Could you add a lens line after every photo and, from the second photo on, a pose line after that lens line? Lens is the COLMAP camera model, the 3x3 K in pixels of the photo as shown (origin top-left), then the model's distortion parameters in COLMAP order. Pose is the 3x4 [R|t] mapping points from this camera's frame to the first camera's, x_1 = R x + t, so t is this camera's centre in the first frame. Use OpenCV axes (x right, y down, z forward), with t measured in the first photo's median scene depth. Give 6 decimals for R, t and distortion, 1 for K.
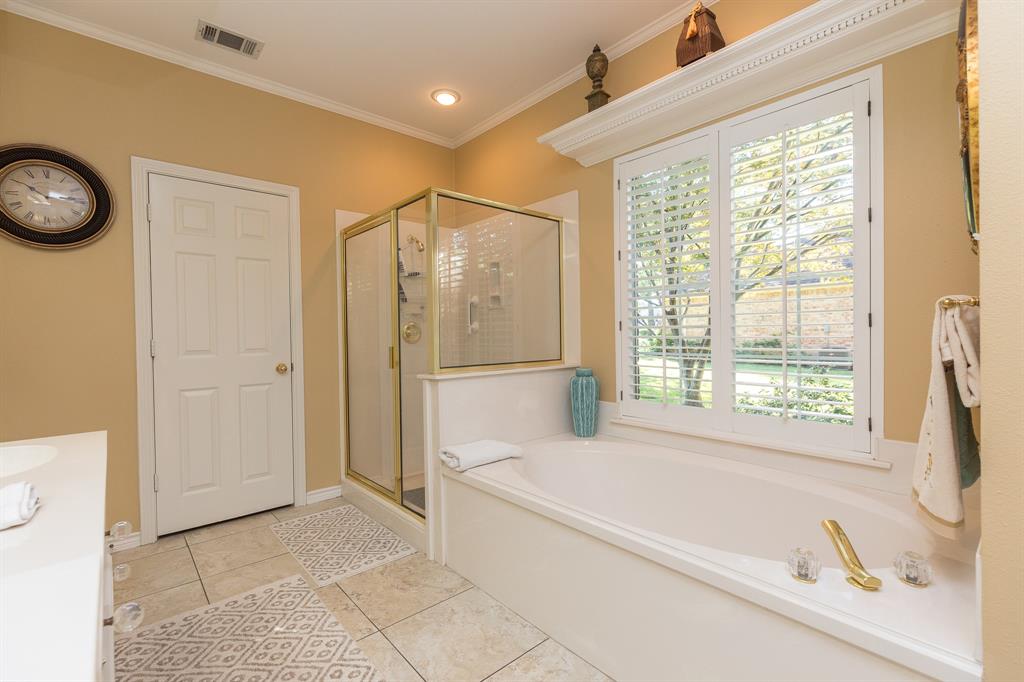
lens RADIAL K [[456.4, 0, 513.0], [0, 456.4, 340.8], [0, 0, 1]] dist [-0.000037, 0.000871]
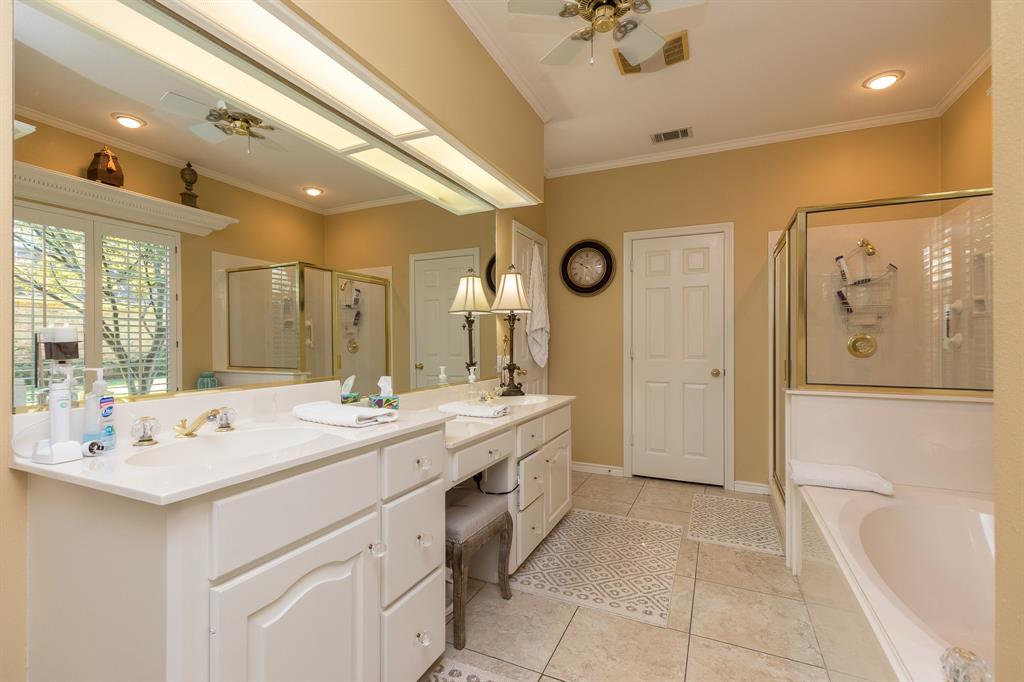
lens RADIAL K [[456.4, 0, 504.6], [0, 456.4, 340.5], [0, 0, 1]] dist [-0.000037, 0.000871]
pose [[0.395543, 0.015019, -0.918325, 0.481035], [-0.022508, 0.999725, 0.006656, -0.026193], [0.918172, 0.018036, 0.395772, -0.014910]]
